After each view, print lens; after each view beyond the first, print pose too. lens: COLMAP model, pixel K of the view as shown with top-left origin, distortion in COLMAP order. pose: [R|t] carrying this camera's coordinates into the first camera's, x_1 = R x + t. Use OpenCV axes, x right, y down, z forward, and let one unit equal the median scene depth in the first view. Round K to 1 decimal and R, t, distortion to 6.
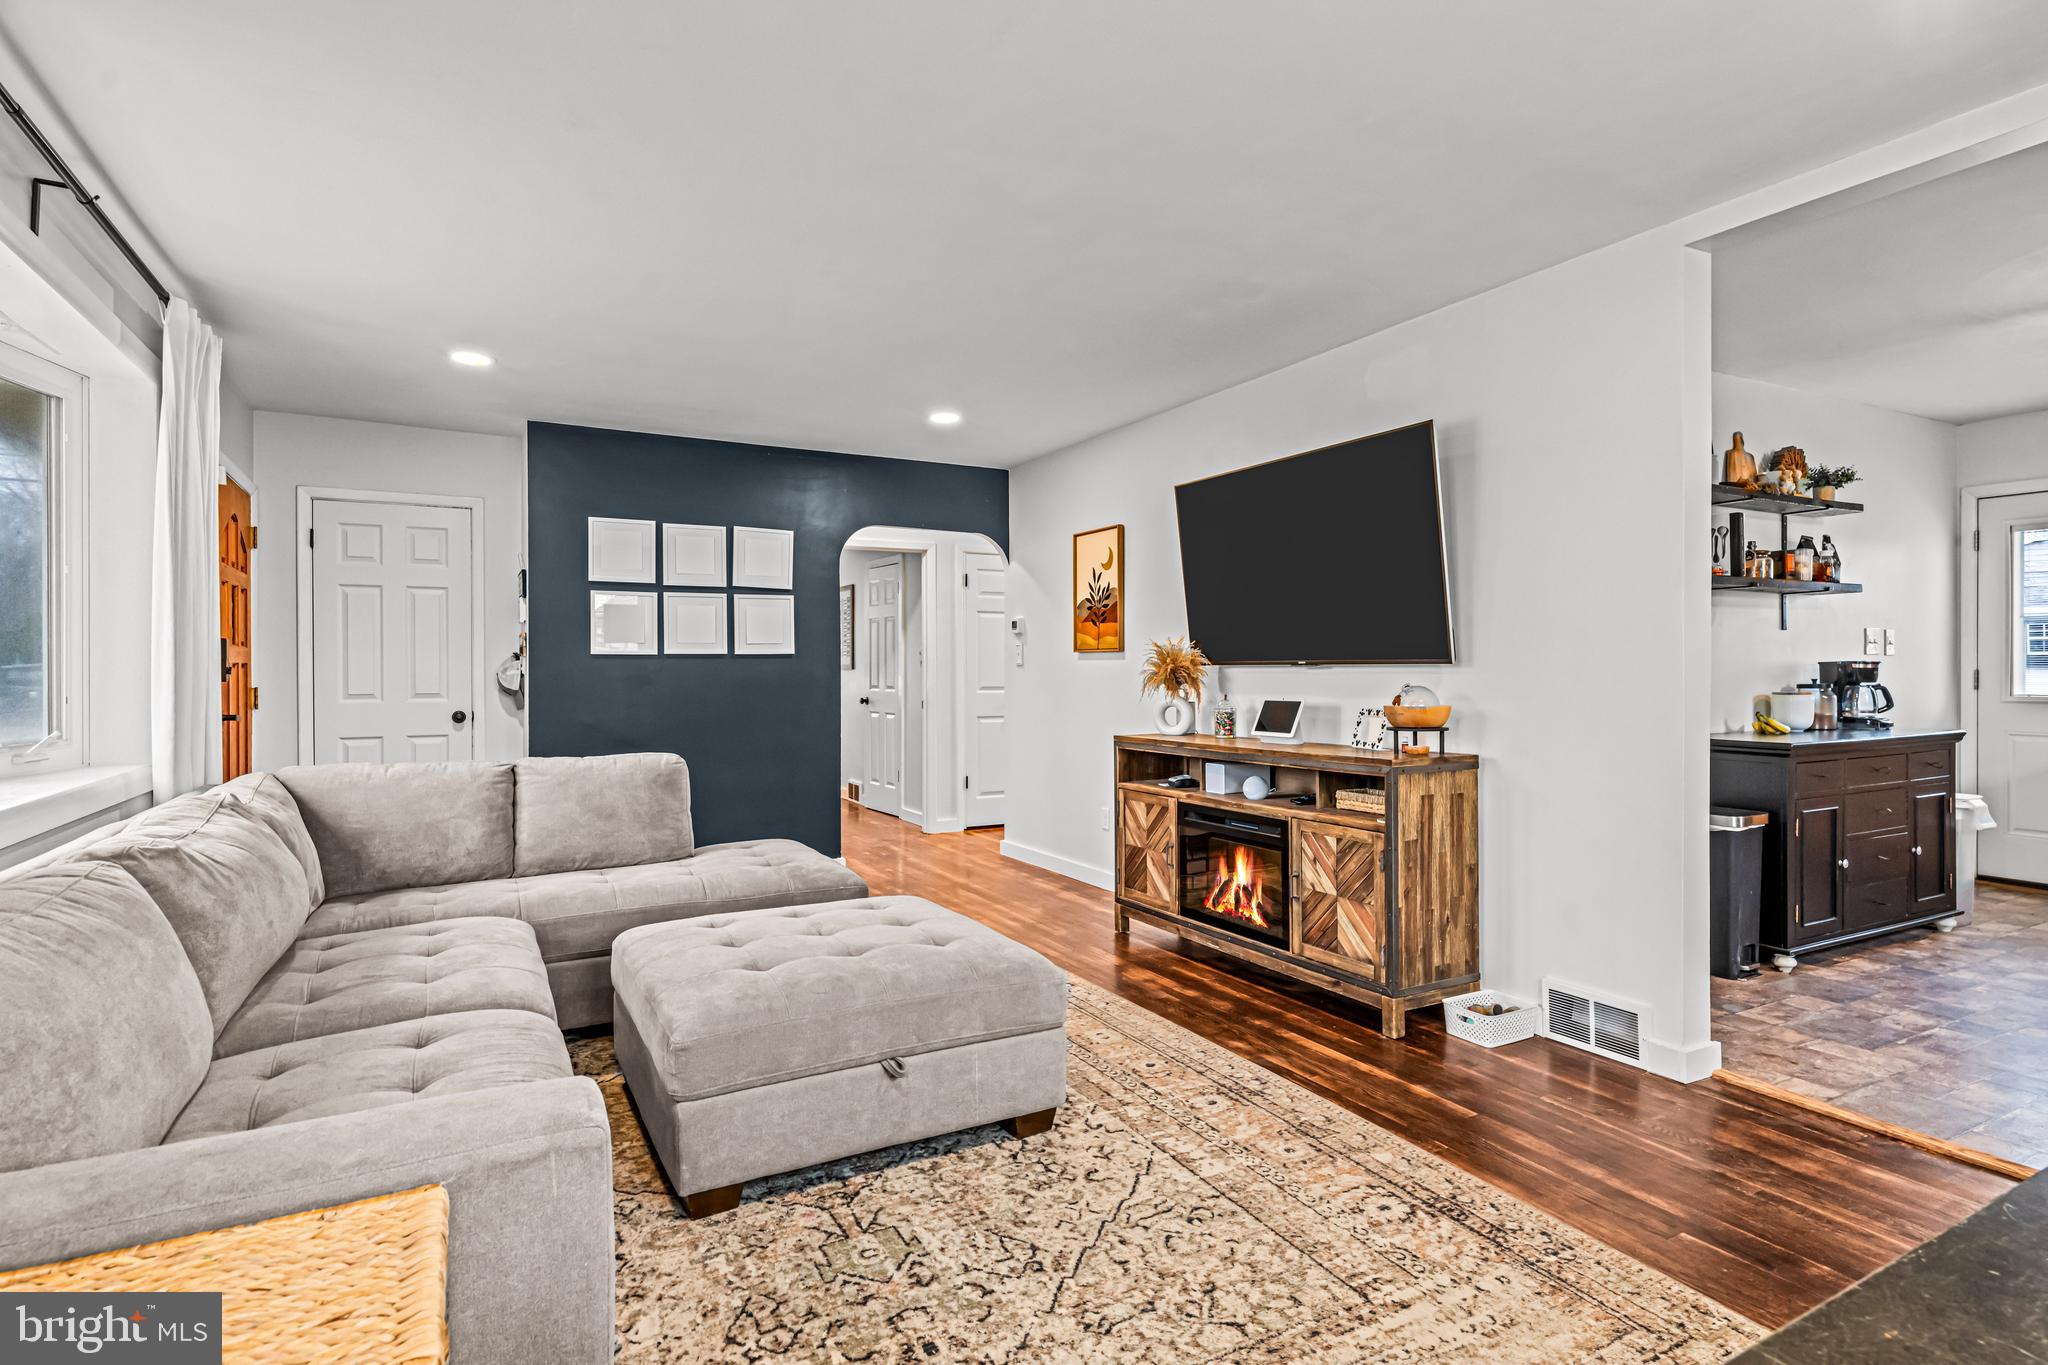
lens RADIAL K [[1042.5, 0, 1024.2], [0, 1042.5, 675.0], [0, 0, 1]] dist [0.002236, -0.000349]
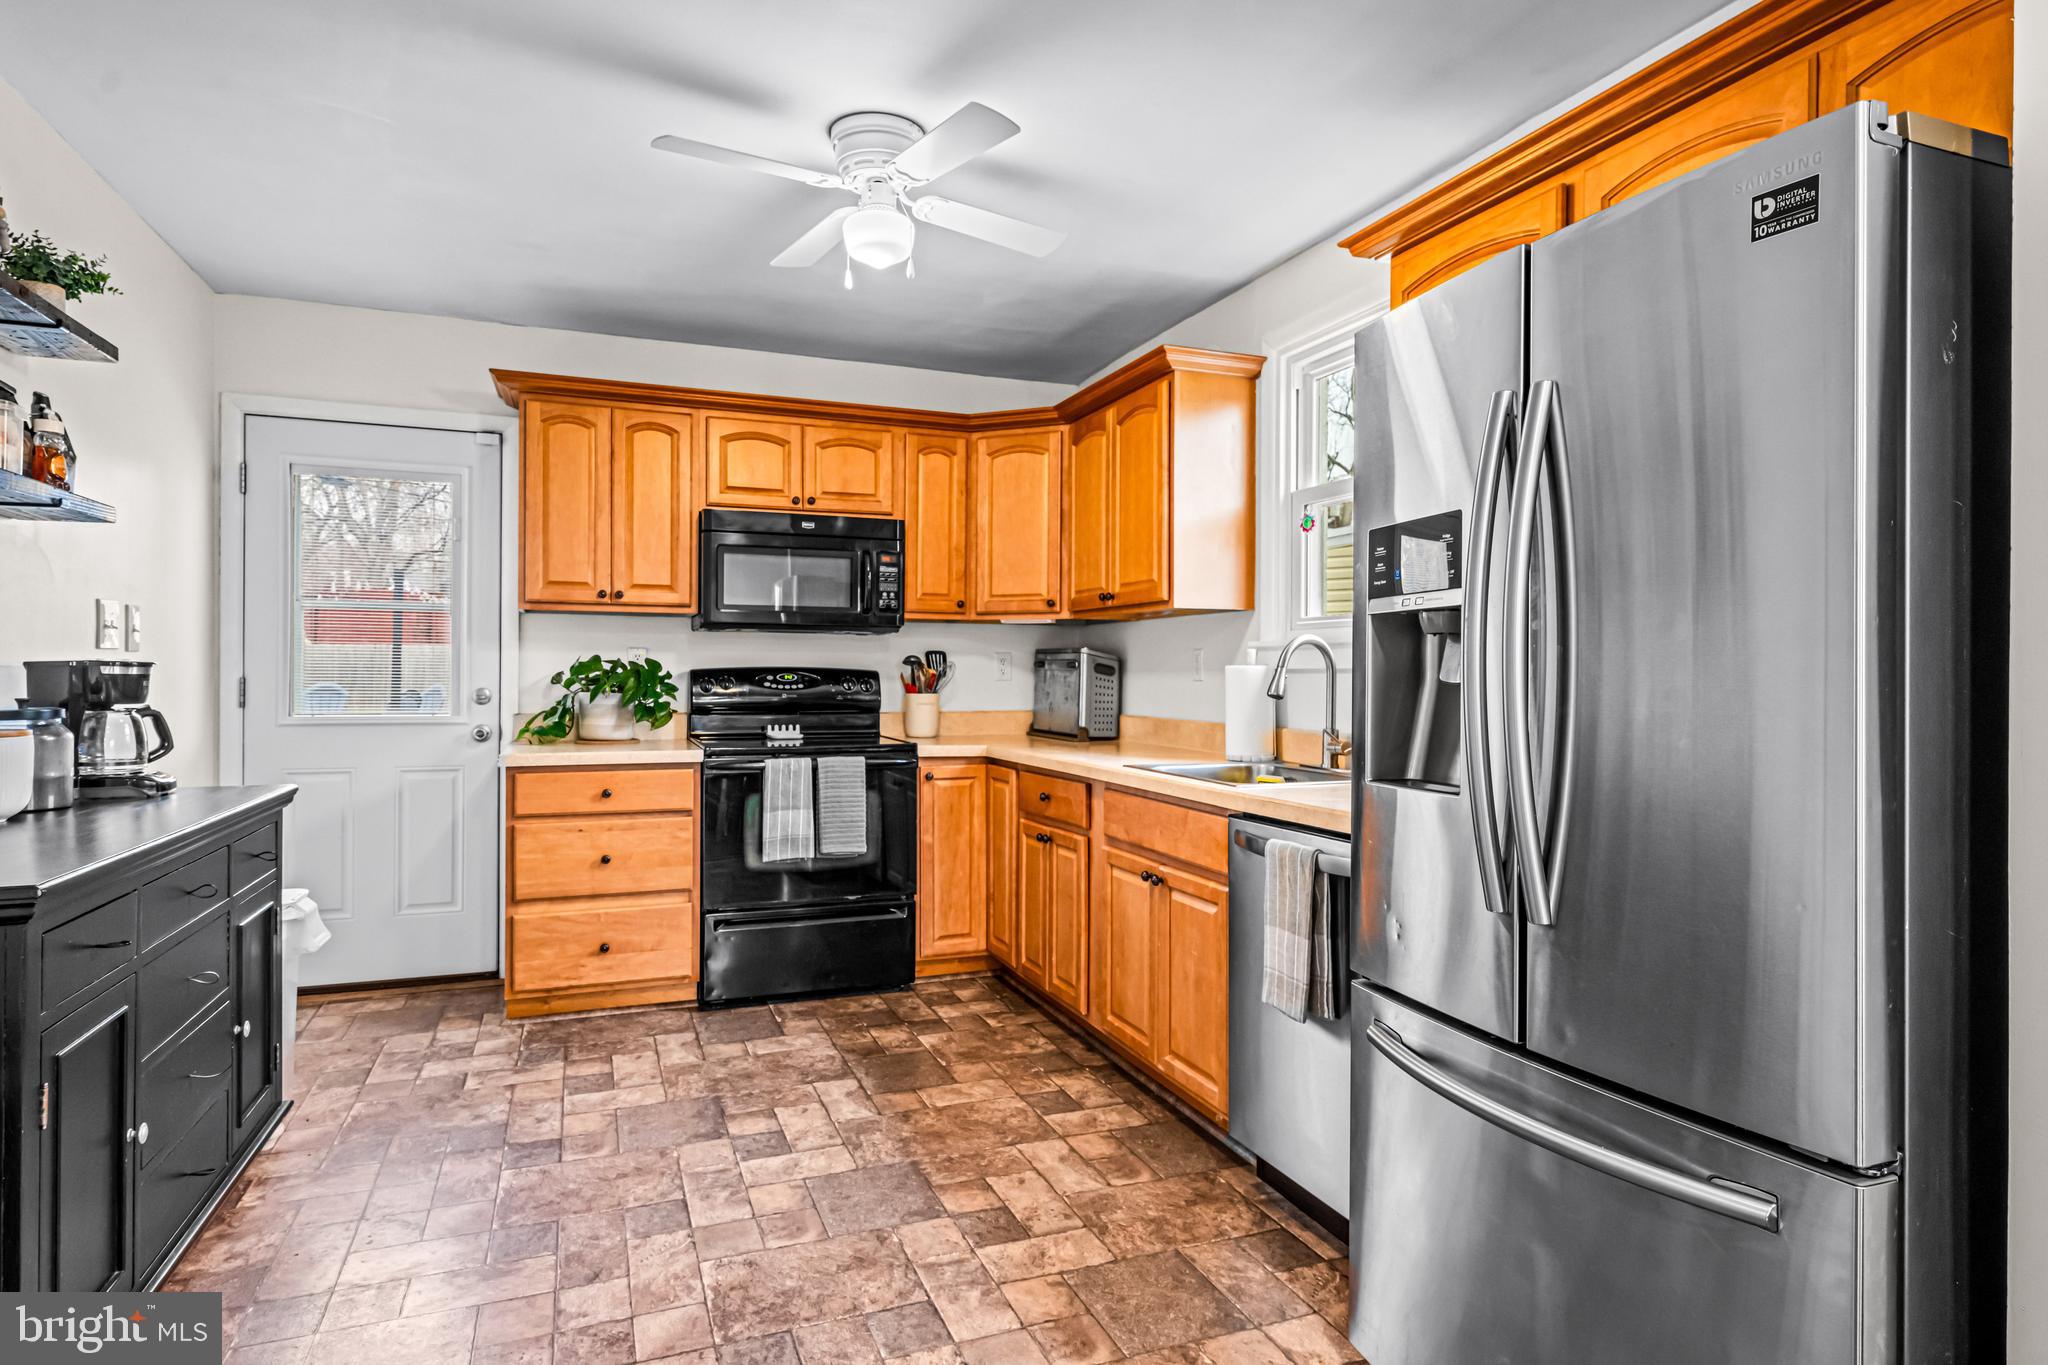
lens RADIAL K [[1120.0, 0, 1027.3], [0, 1120.0, 676.7], [0, 0, 1]] dist [0.004293, 0.000293]
pose [[0.115430, 0.001798, 0.993314, 0.395634], [0.000881, 0.999998, -0.001913, -0.005376], [-0.993315, 0.001096, 0.115428, 0.625565]]
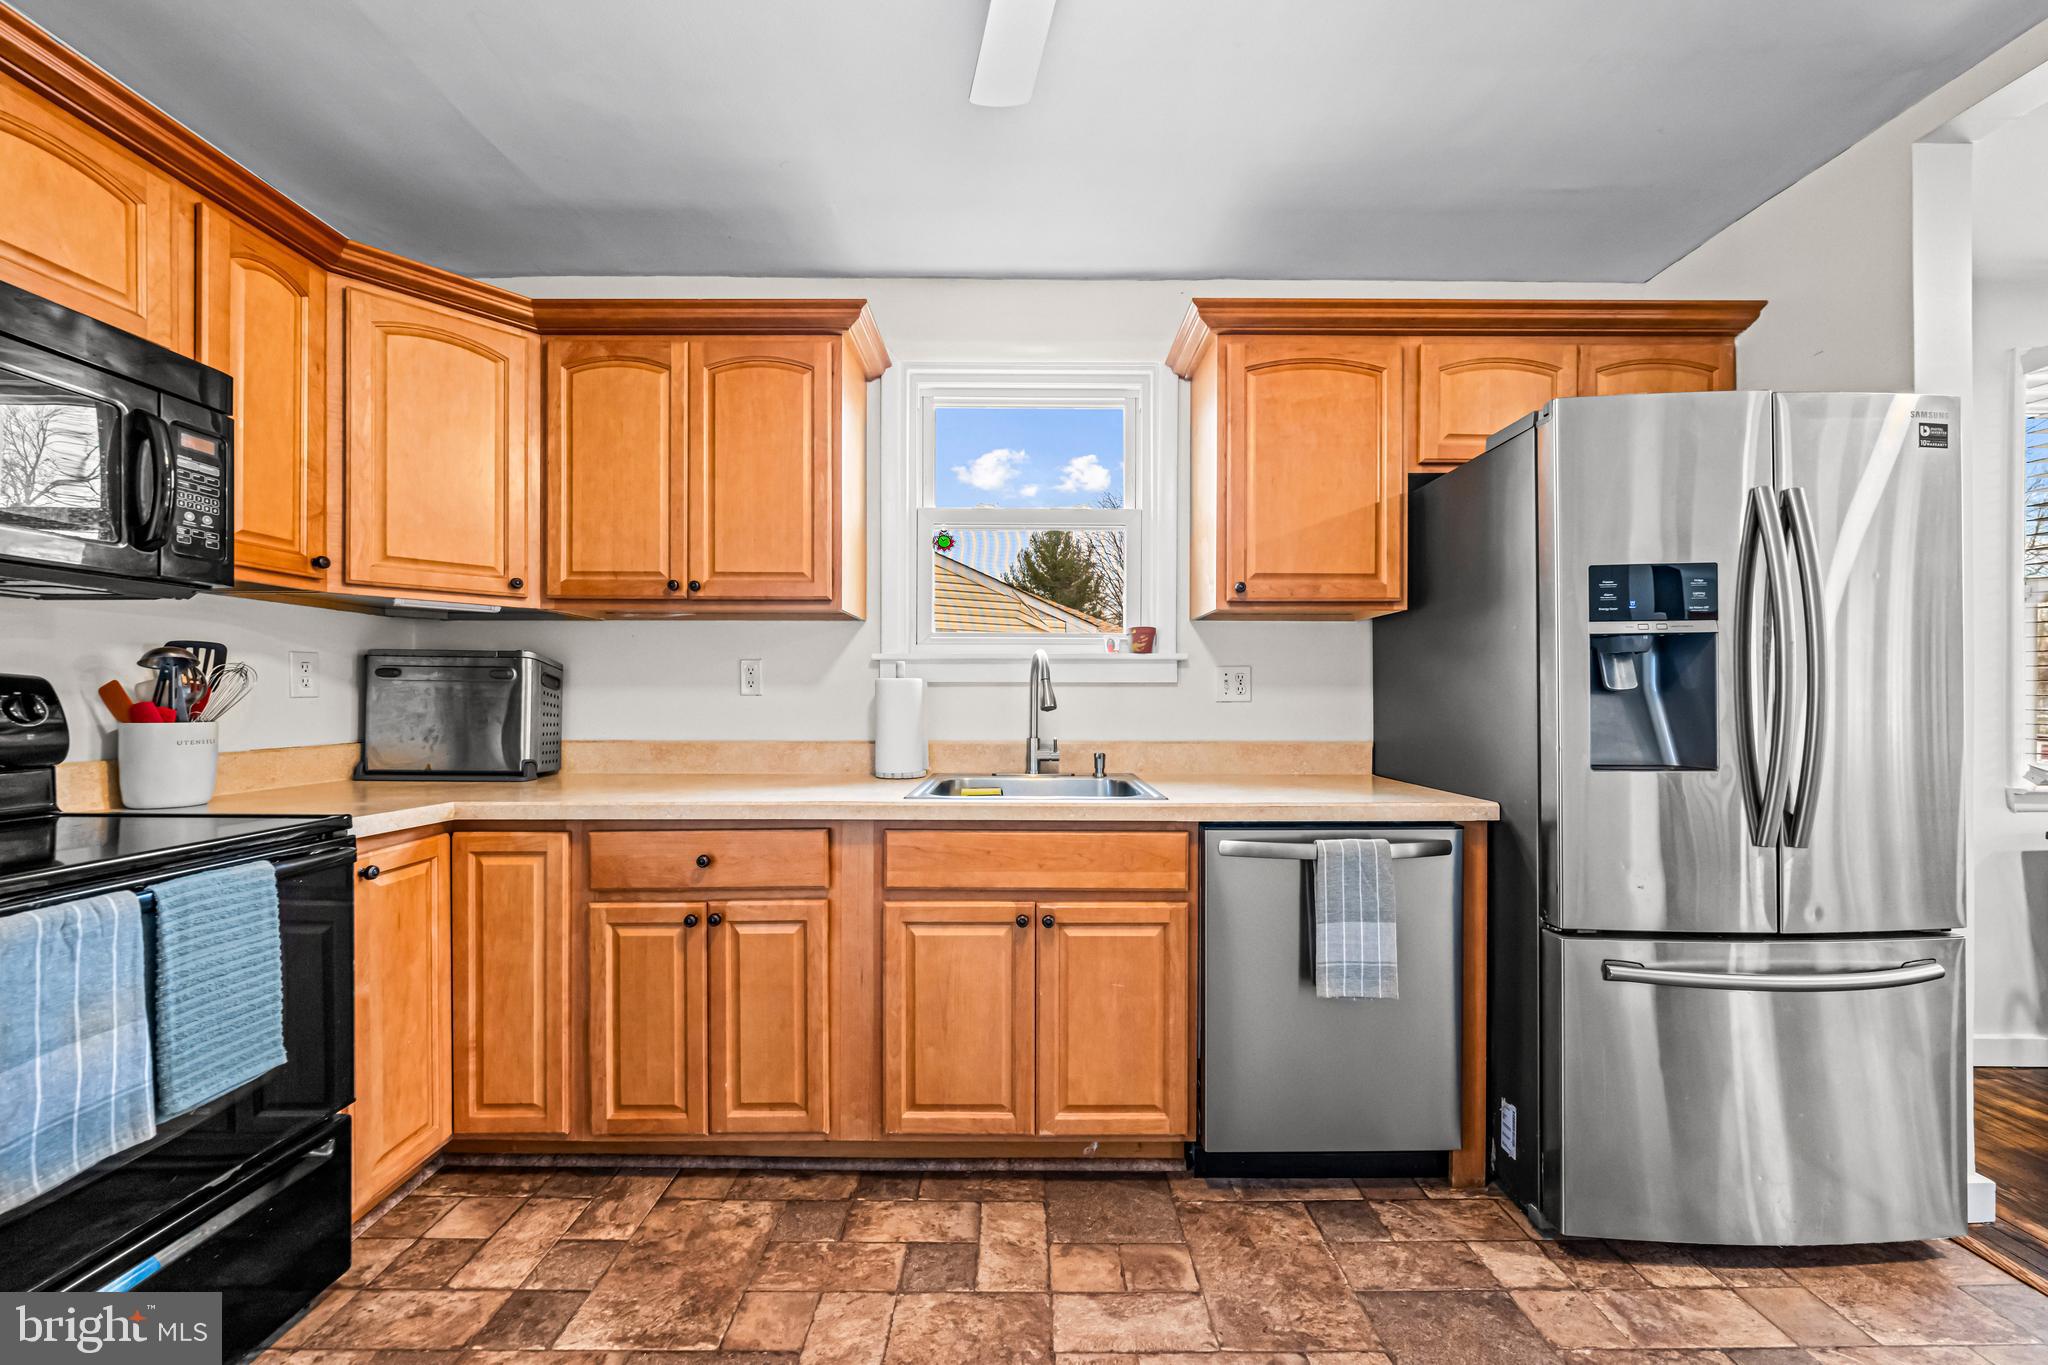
lens RADIAL K [[735.7, 0, 1022.4], [0, 735.7, 699.8], [0, 0, 1]] dist [-0.003859, 0.000076]
pose [[-0.882339, 0.001871, 0.470611, 0.969086], [0.005169, 0.999970, 0.005716, -0.001976], [-0.470586, 0.007476, -0.882322, 1.015176]]
